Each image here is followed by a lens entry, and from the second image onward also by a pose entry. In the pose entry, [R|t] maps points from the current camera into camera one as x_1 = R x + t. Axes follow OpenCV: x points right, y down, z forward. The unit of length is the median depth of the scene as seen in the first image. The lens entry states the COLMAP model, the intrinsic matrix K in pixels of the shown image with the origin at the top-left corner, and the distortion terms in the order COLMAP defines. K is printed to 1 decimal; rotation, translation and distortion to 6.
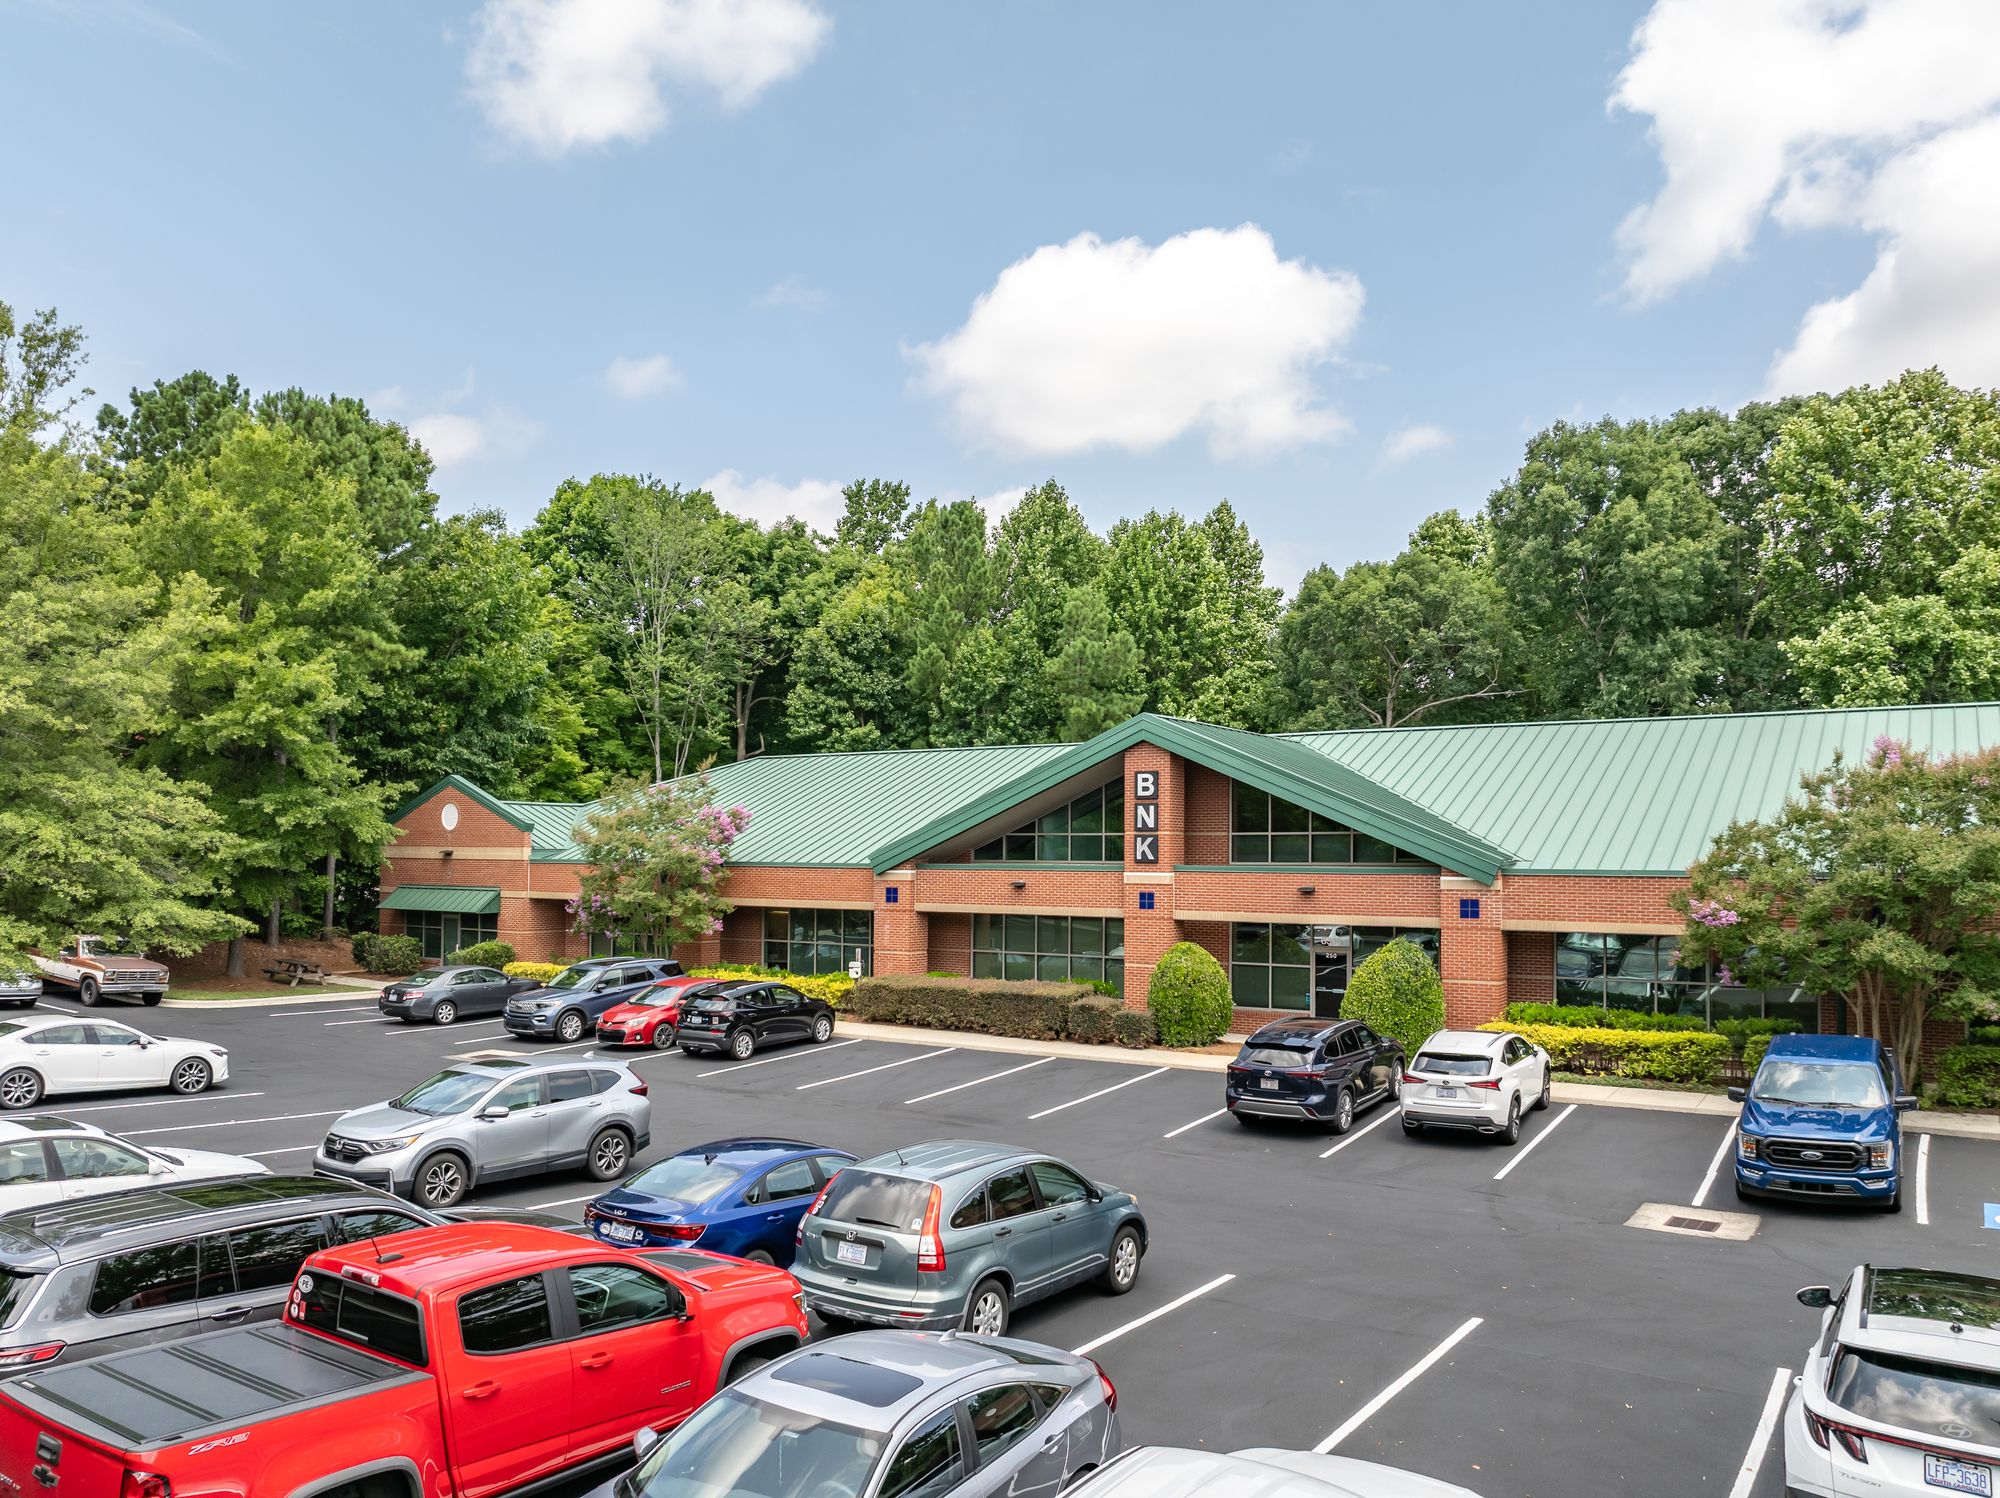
lens RADIAL K [[1466.6, 0, 994.4], [0, 1466.6, 846.8], [0, 0, 1]] dist [-0.068497, 0.000969]
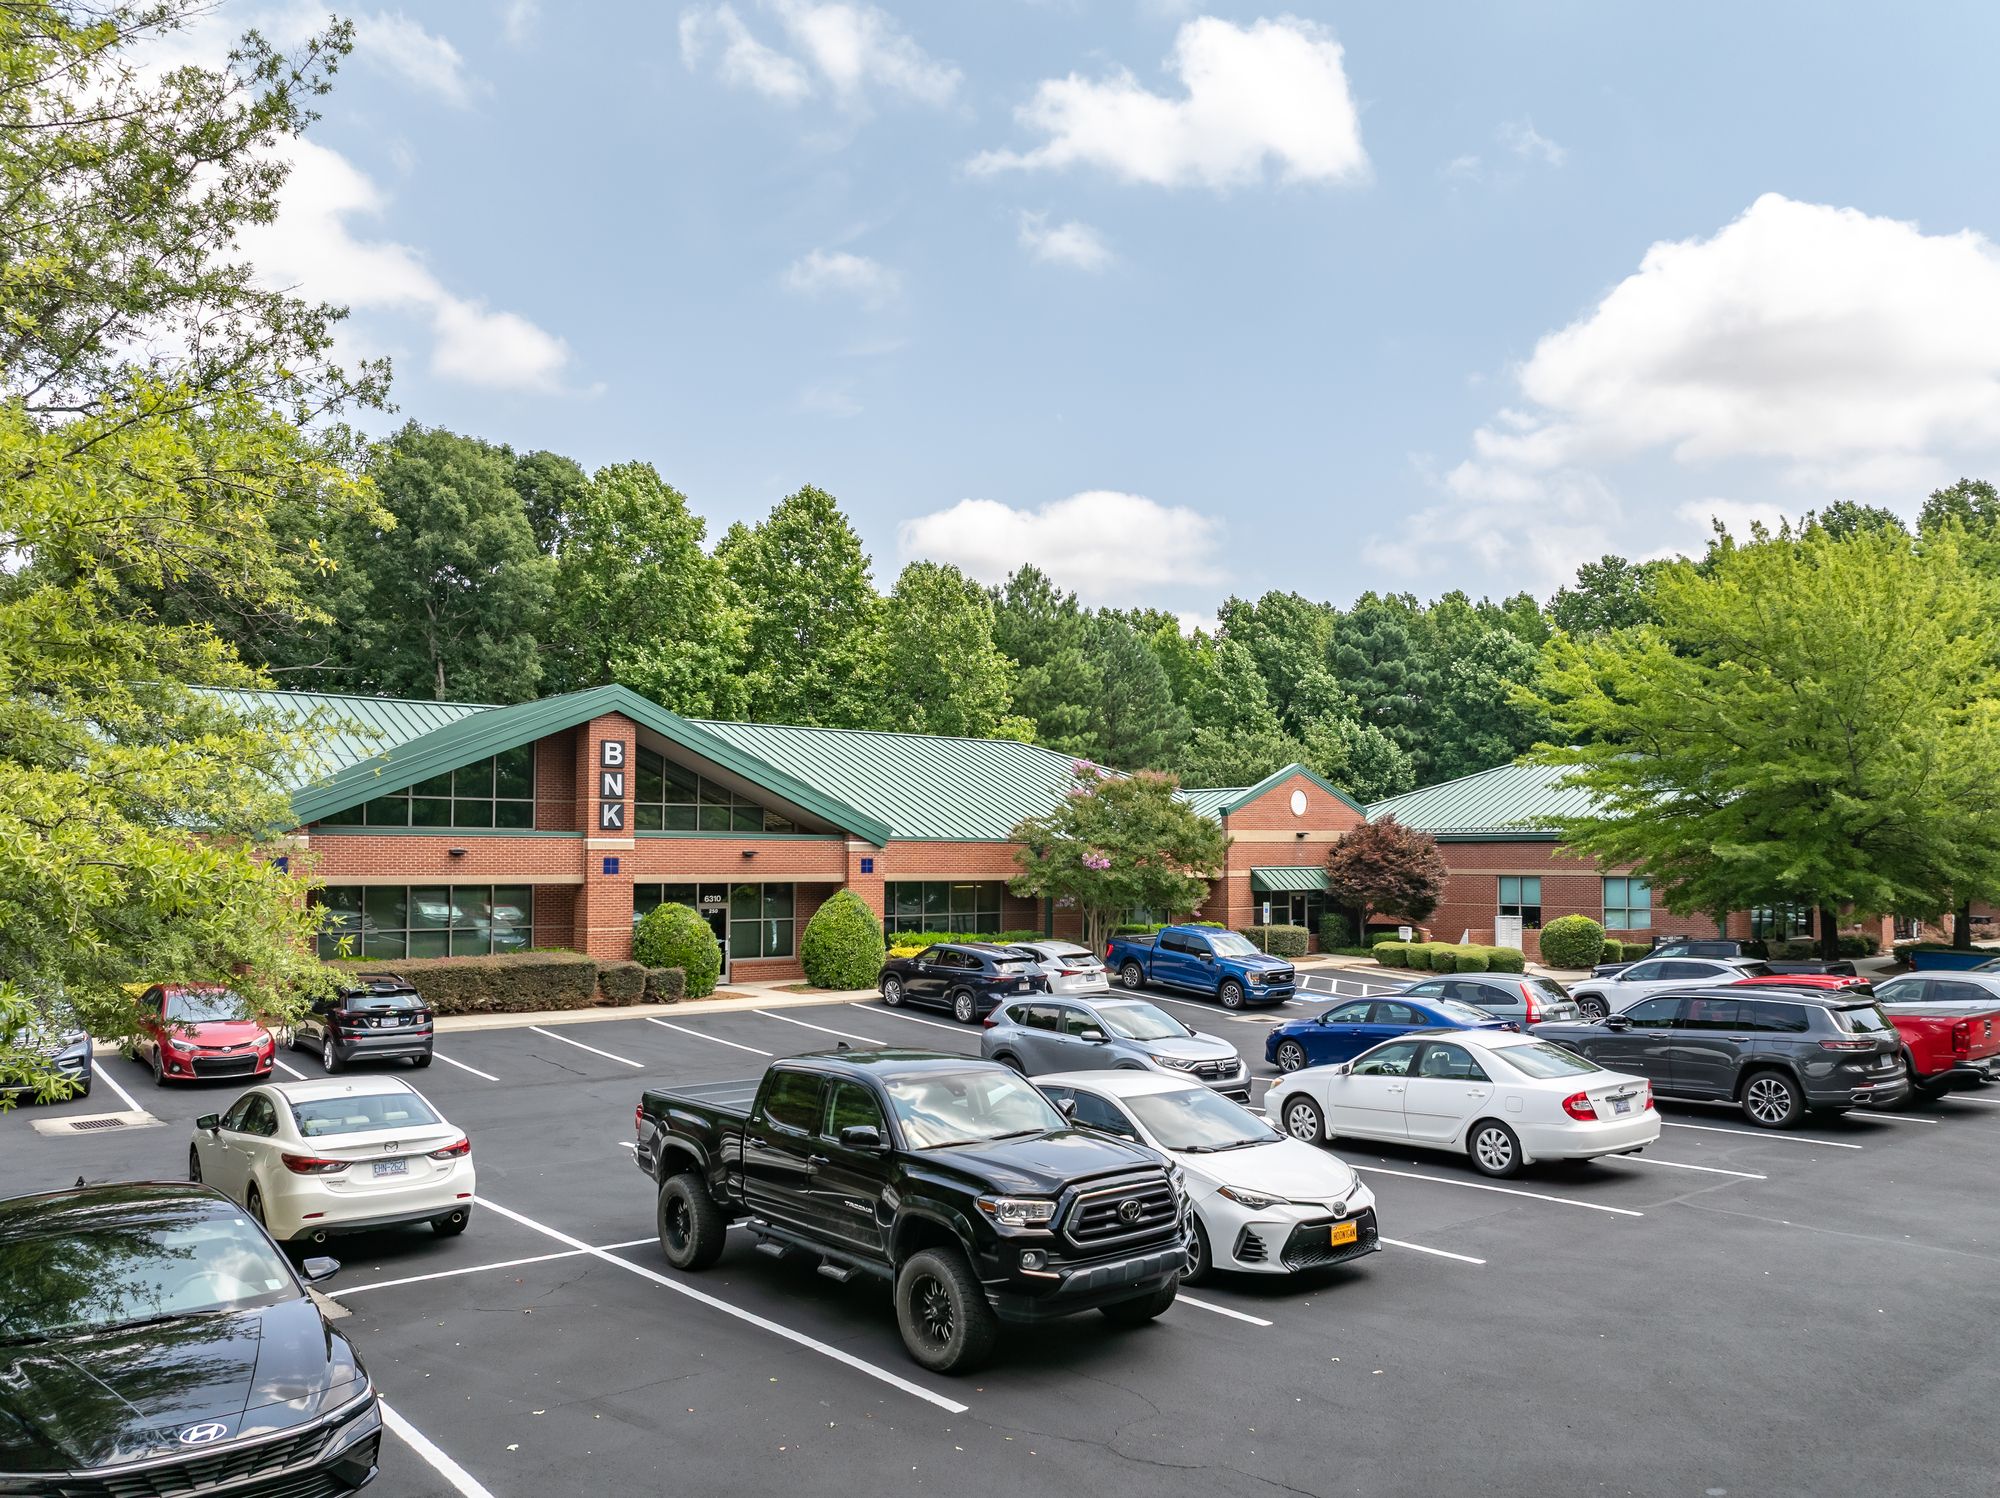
lens RADIAL K [[1466.6, 0, 994.4], [0, 1466.6, 846.8], [0, 0, 1]] dist [-0.068497, 0.000969]
pose [[0.304317, 0.000149, 0.952571, -0.792634], [-0.008291, 0.999963, 0.002492, 0.018430], [-0.952535, -0.008656, 0.304307, 0.428548]]
